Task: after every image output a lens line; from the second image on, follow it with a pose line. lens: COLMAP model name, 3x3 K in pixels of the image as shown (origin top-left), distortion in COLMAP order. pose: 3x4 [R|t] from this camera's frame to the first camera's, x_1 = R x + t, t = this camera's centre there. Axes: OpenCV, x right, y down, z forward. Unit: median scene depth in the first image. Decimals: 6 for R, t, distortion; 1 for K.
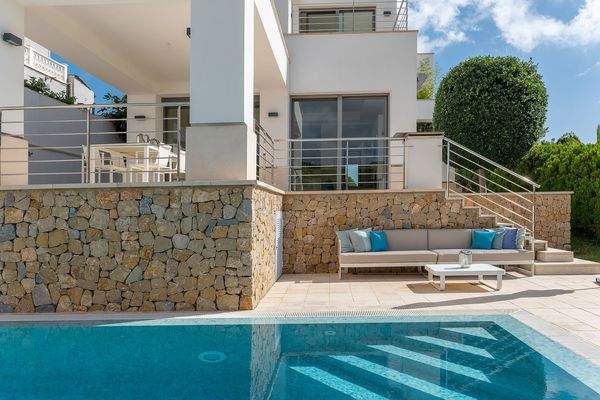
lens RADIAL K [[496.3, 0, 305.3], [0, 496.3, 202.0], [0, 0, 1]] dist [-0.005492, 0.000333]
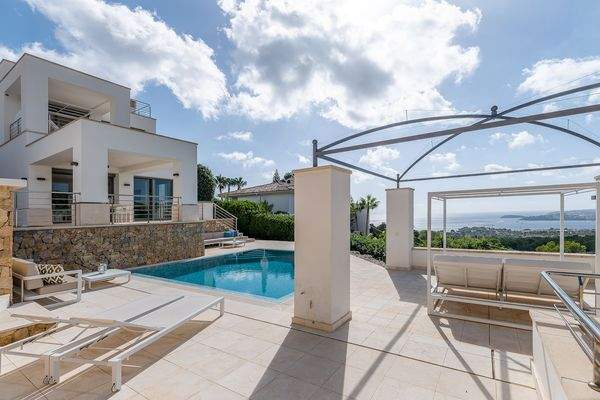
lens RADIAL K [[271.1, 0, 324.5], [0, 271.1, 214.8], [0, 0, 1]] dist [0.005624, 0.000176]
pose [[0.502147, 0.007588, 0.864749, -0.925176], [-0.008582, 0.999956, -0.003791, -0.059392], [-0.864740, -0.005518, 0.502190, -0.521573]]
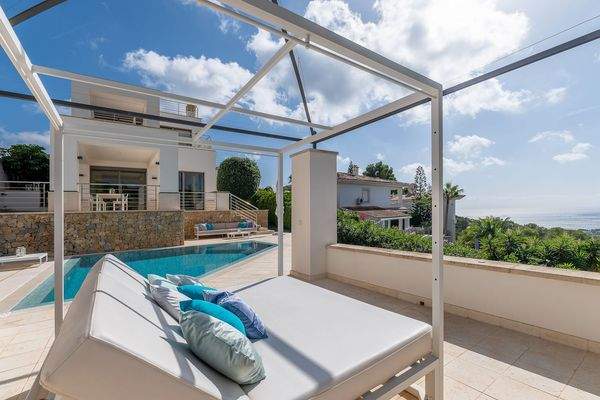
lens RADIAL K [[271.1, 0, 325.8], [0, 271.1, 216.8], [0, 0, 1]] dist [0.005624, 0.000176]
pose [[0.774146, -0.015896, 0.632807, -0.364926], [0.002947, 0.999764, 0.021509, -0.019218], [-0.633000, -0.014786, 0.774011, -0.773197]]
